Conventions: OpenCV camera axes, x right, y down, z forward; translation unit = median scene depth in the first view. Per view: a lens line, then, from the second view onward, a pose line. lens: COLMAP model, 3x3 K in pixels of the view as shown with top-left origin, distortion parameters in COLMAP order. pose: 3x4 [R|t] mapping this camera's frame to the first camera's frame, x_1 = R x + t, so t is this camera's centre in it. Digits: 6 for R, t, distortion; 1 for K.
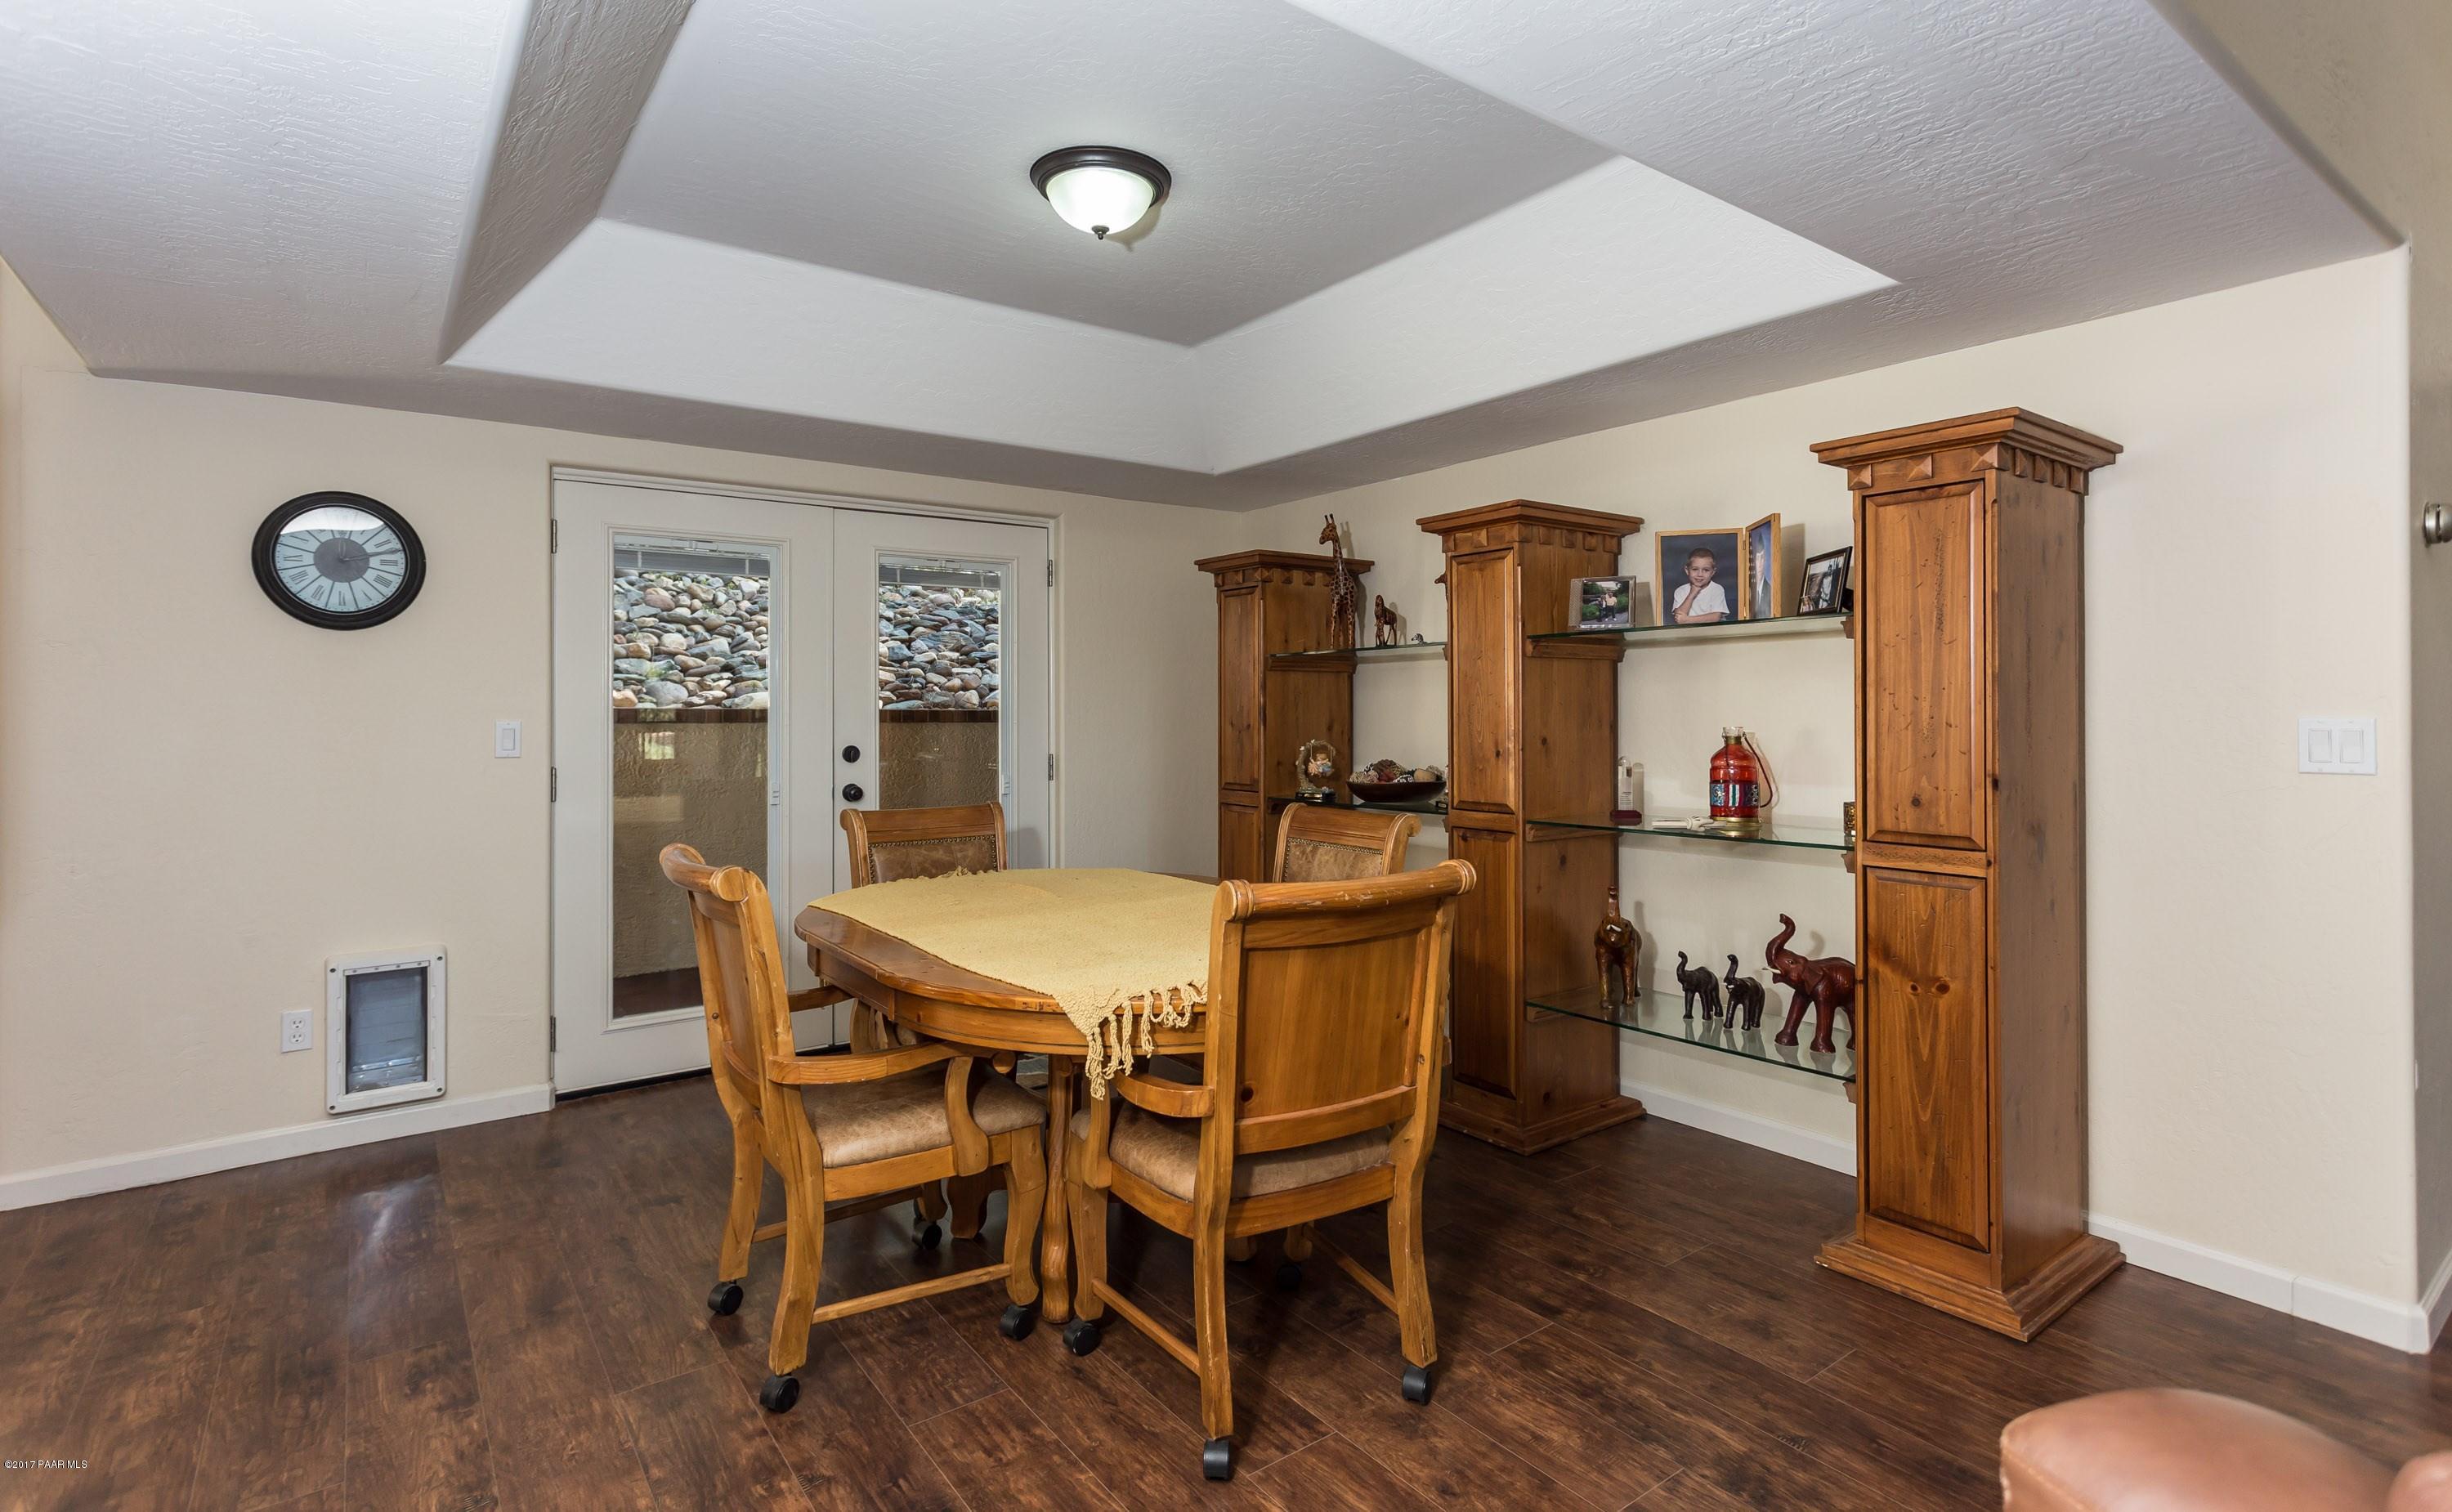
lens RADIAL K [[1184.9, 0, 1221.5], [0, 1184.9, 738.8], [0, 0, 1]] dist [-0.001323, 0.000409]
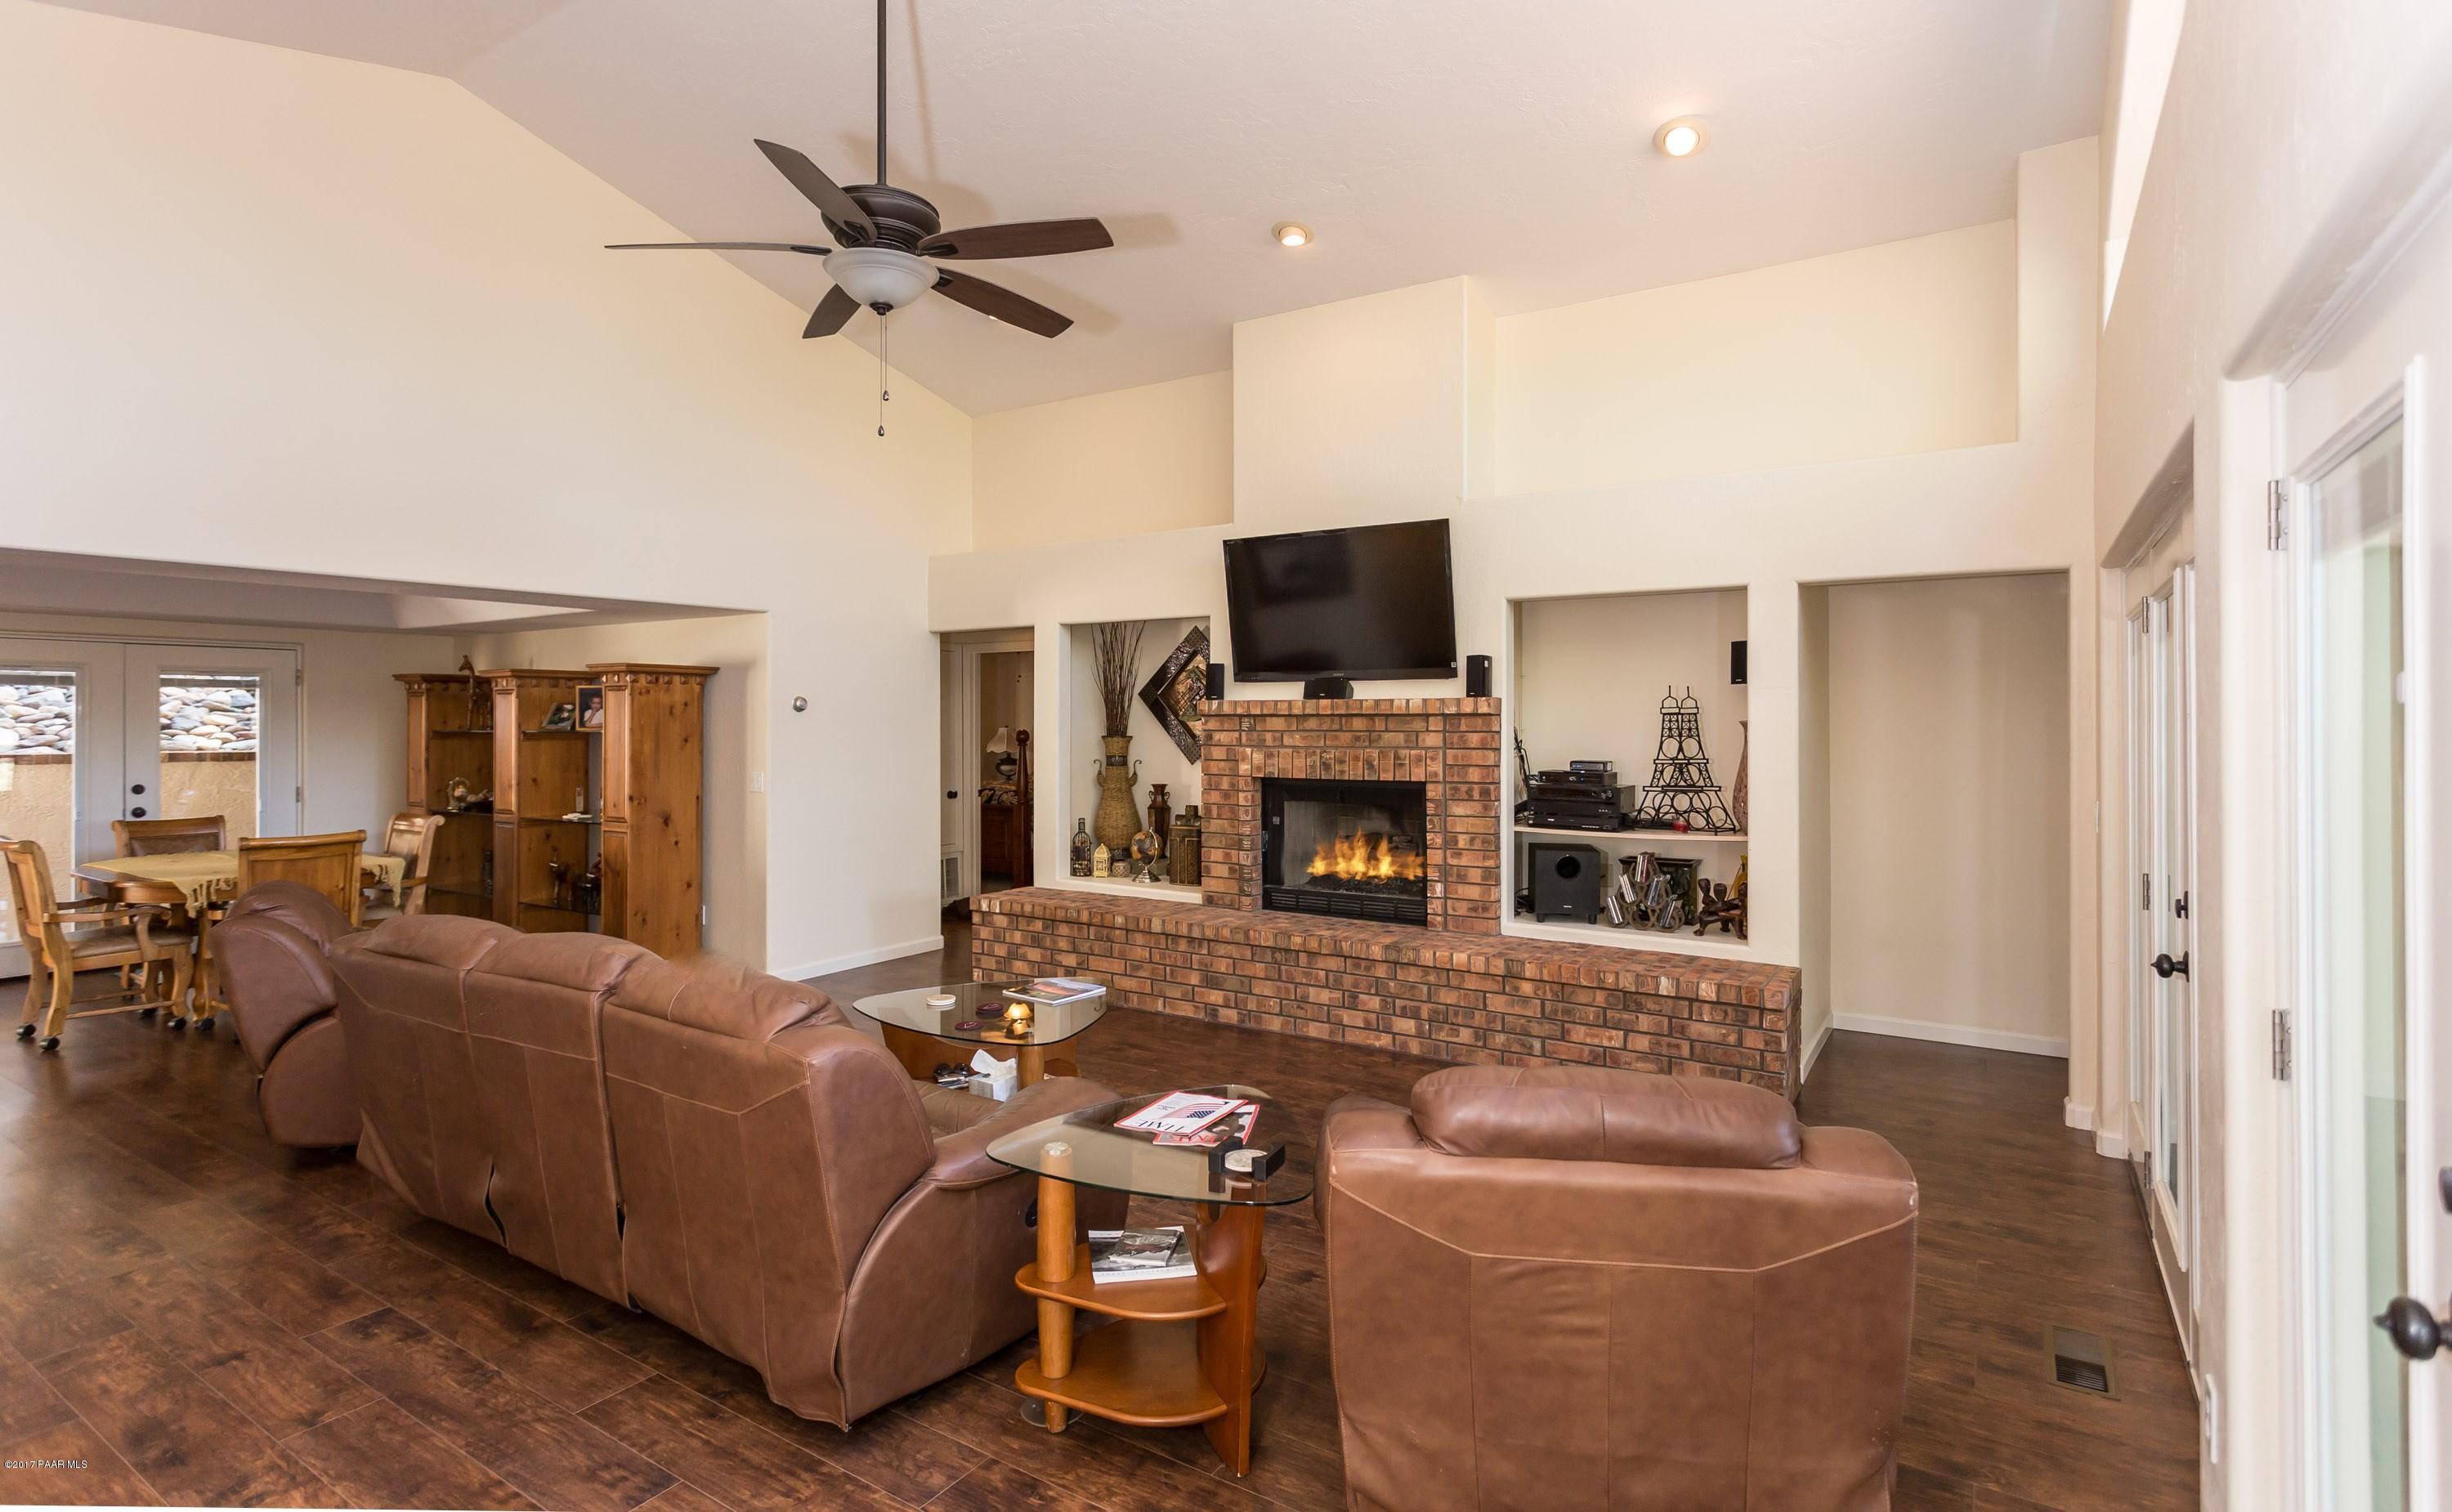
lens RADIAL K [[1184.9, 0, 1230.0], [0, 1184.9, 746.6], [0, 0, 1]] dist [-0.001323, 0.000409]
pose [[0.933958, -0.002339, 0.357376, 0.530286], [0.003470, 0.999991, -0.002523, -0.037813], [-0.357367, 0.003597, 0.933957, -1.116131]]
